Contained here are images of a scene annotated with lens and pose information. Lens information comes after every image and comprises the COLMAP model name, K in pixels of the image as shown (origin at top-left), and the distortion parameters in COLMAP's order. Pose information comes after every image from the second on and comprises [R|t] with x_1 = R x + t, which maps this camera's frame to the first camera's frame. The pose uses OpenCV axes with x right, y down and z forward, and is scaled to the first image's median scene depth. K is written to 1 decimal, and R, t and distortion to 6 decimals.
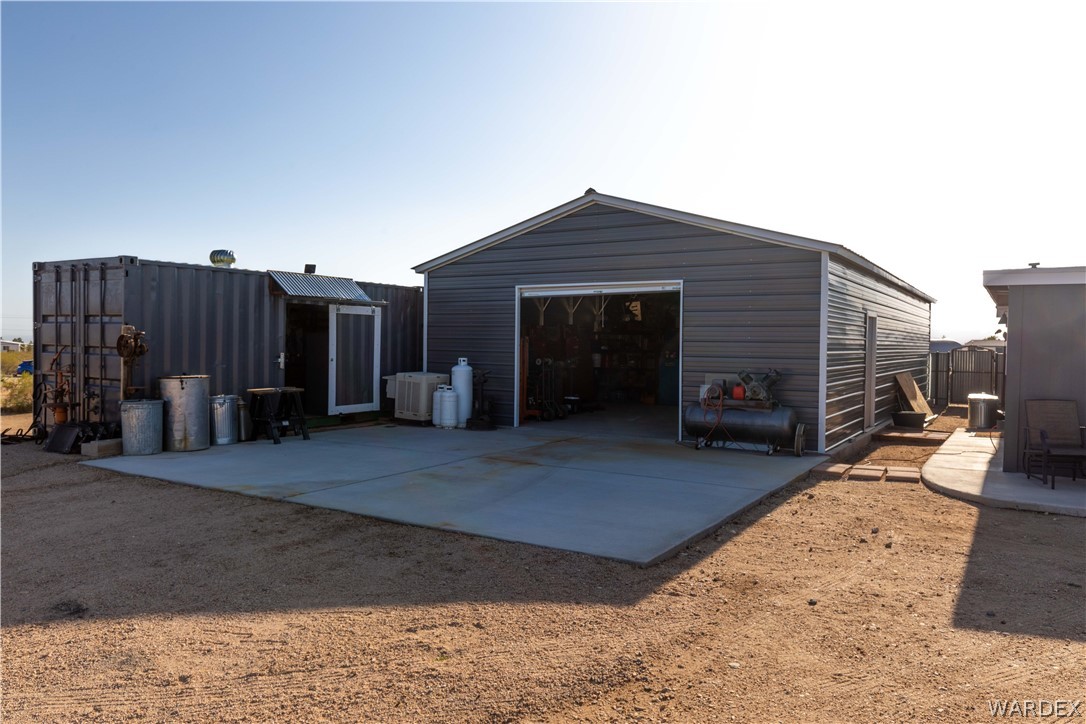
lens RADIAL K [[775.5, 0, 543.0], [0, 775.5, 362.0], [0, 0, 1]] dist [-0.005756, -0.003001]
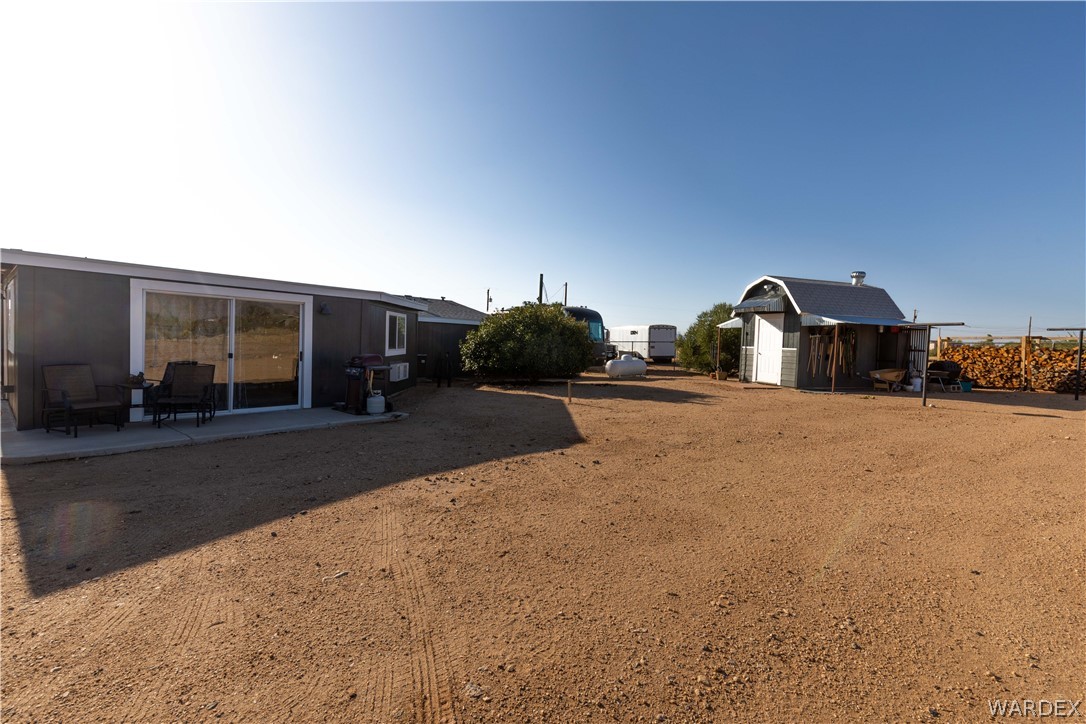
lens RADIAL K [[489.7, 0, 543.0], [0, 489.7, 362.0], [0, 0, 1]] dist [0.002121, 0.000624]
pose [[0.142479, -0.047833, 0.988641, 0.005648], [-0.008048, 0.998743, 0.049482, 0.001562], [-0.989765, -0.015007, 0.141915, 0.114867]]
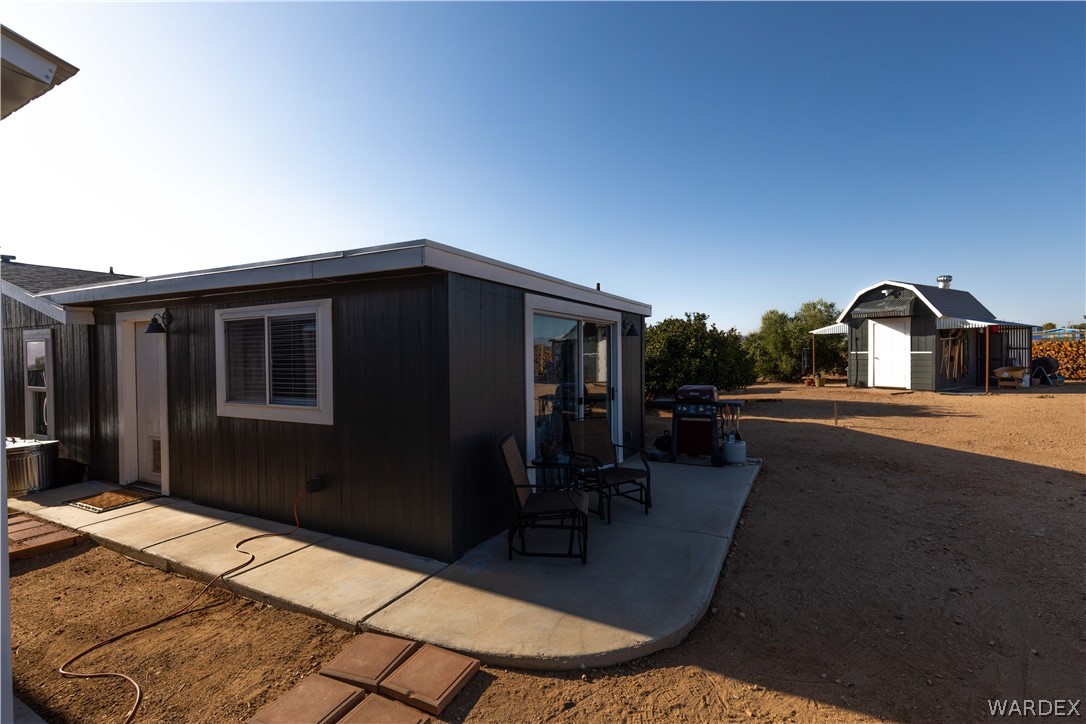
lens RADIAL K [[489.7, 0, 543.0], [0, 489.7, 362.0], [0, 0, 1]] dist [0.002121, 0.000624]
pose [[-0.075195, -0.028654, 0.996757, 0.133163], [0.035546, 0.998875, 0.031397, -0.022460], [-0.996535, 0.037792, -0.074092, 0.690895]]
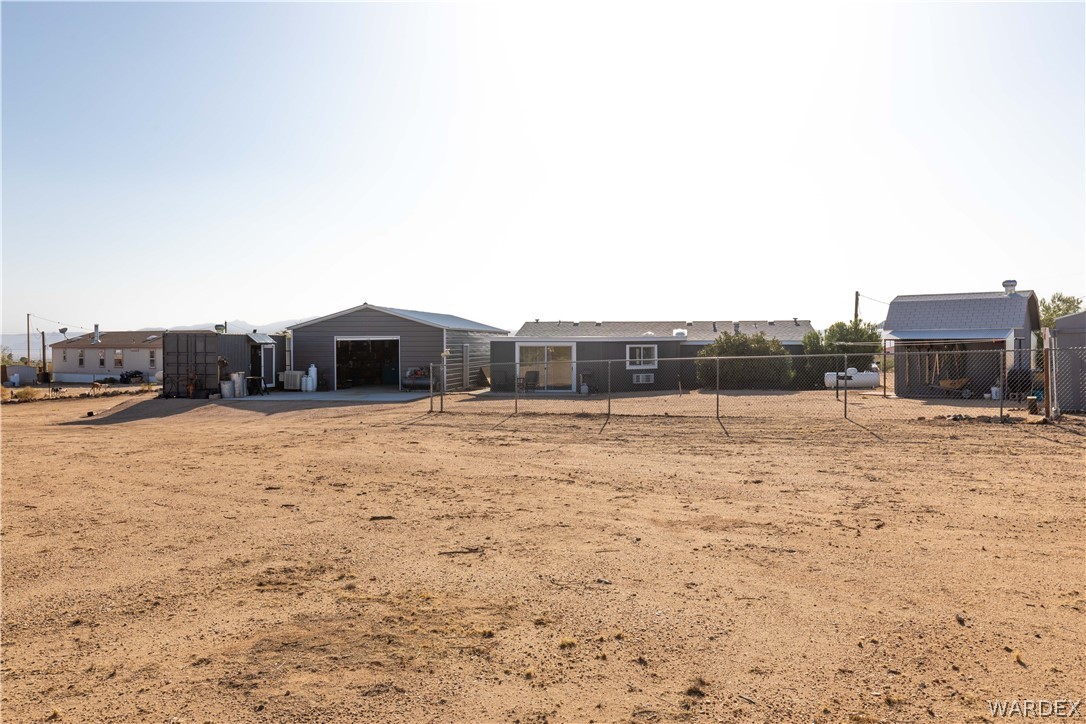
lens RADIAL K [[853.3, 0, 543.0], [0, 853.3, 362.0], [0, 0, 1]] dist [0.004037, -0.000943]
pose [[0.921545, -0.023609, 0.387552, -0.537098], [0.024593, 0.999695, 0.002422, -0.001355], [-0.387491, 0.007299, 0.921844, -2.047293]]
